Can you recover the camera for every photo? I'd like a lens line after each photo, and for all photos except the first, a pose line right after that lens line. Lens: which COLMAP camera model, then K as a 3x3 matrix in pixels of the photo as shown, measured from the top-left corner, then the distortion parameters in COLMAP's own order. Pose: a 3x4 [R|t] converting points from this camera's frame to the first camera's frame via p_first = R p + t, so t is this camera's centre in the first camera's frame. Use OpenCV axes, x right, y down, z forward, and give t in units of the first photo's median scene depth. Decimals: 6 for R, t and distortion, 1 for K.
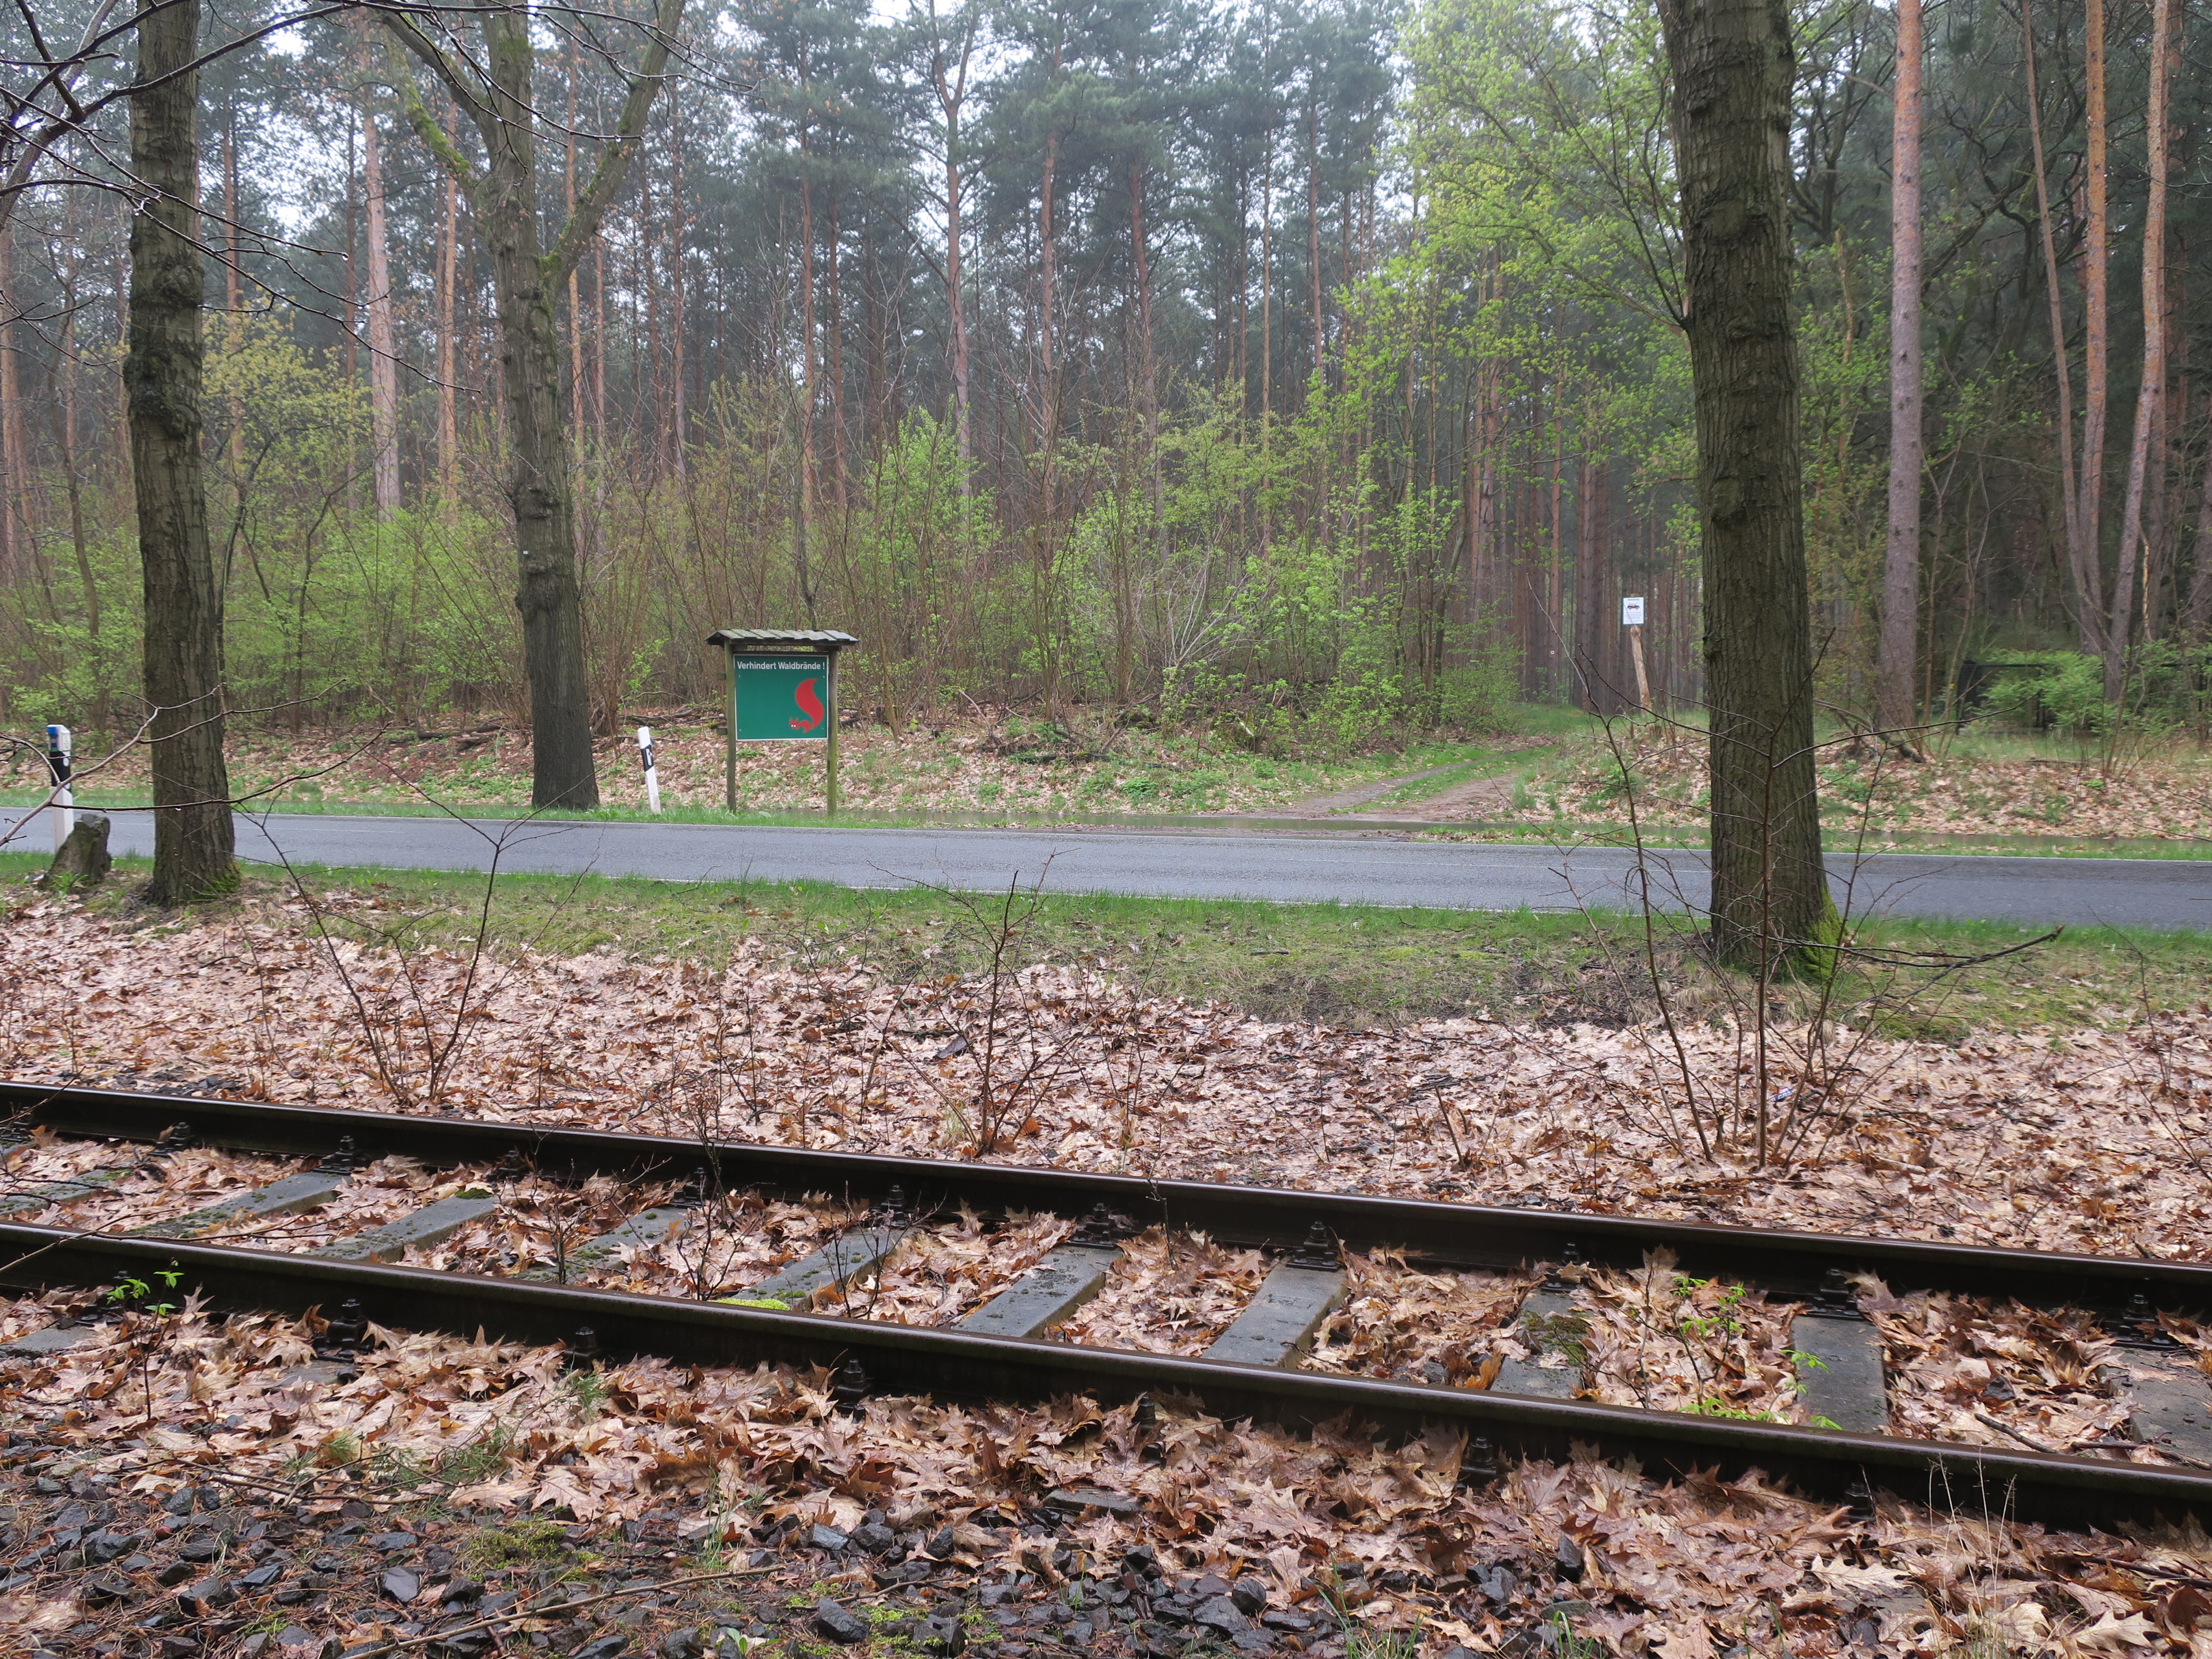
lens RADIAL K [[1904.1, 0, 1106.0], [0, 1904.1, 829.5], [0, 0, 1]] dist [-0.004171, -0.007813]
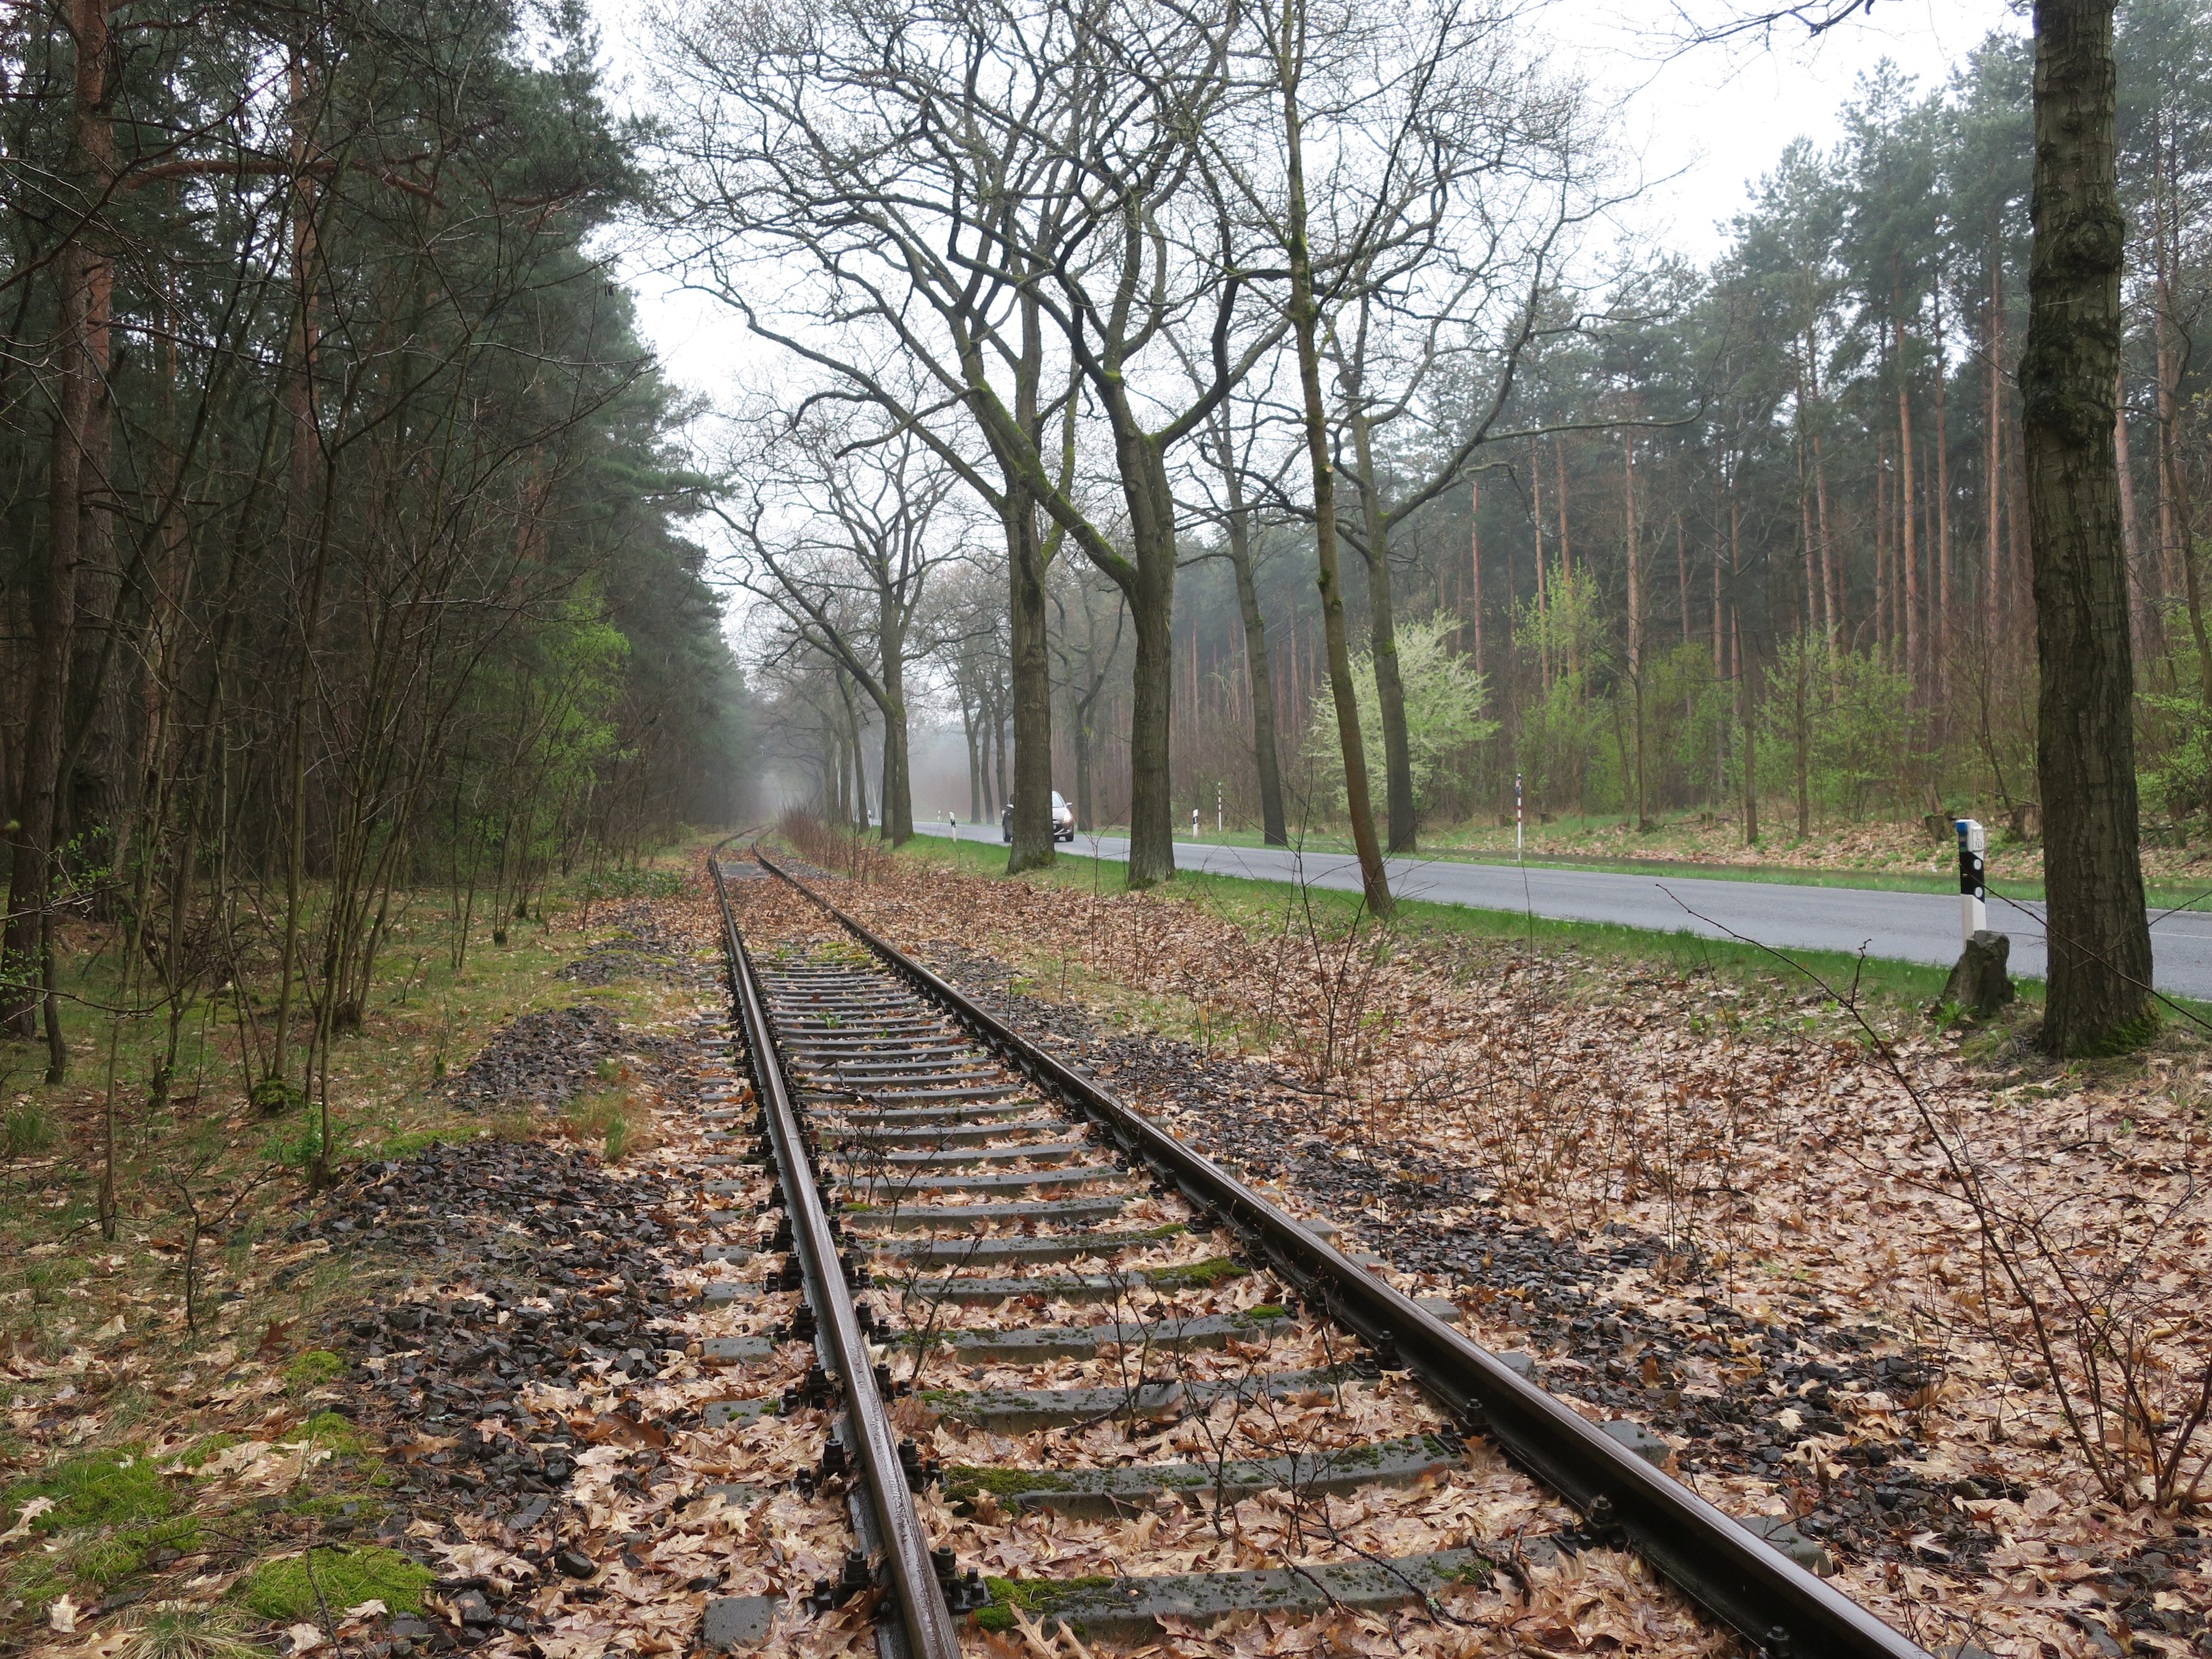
lens RADIAL K [[1904.1, 0, 1106.0], [0, 1904.1, 829.5], [0, 0, 1]] dist [-0.004171, -0.007813]
pose [[0.489613, -0.011754, -0.871860, -0.014275], [-0.024352, 0.999335, -0.027148, -0.021872], [0.871600, 0.034524, 0.489001, 0.303659]]
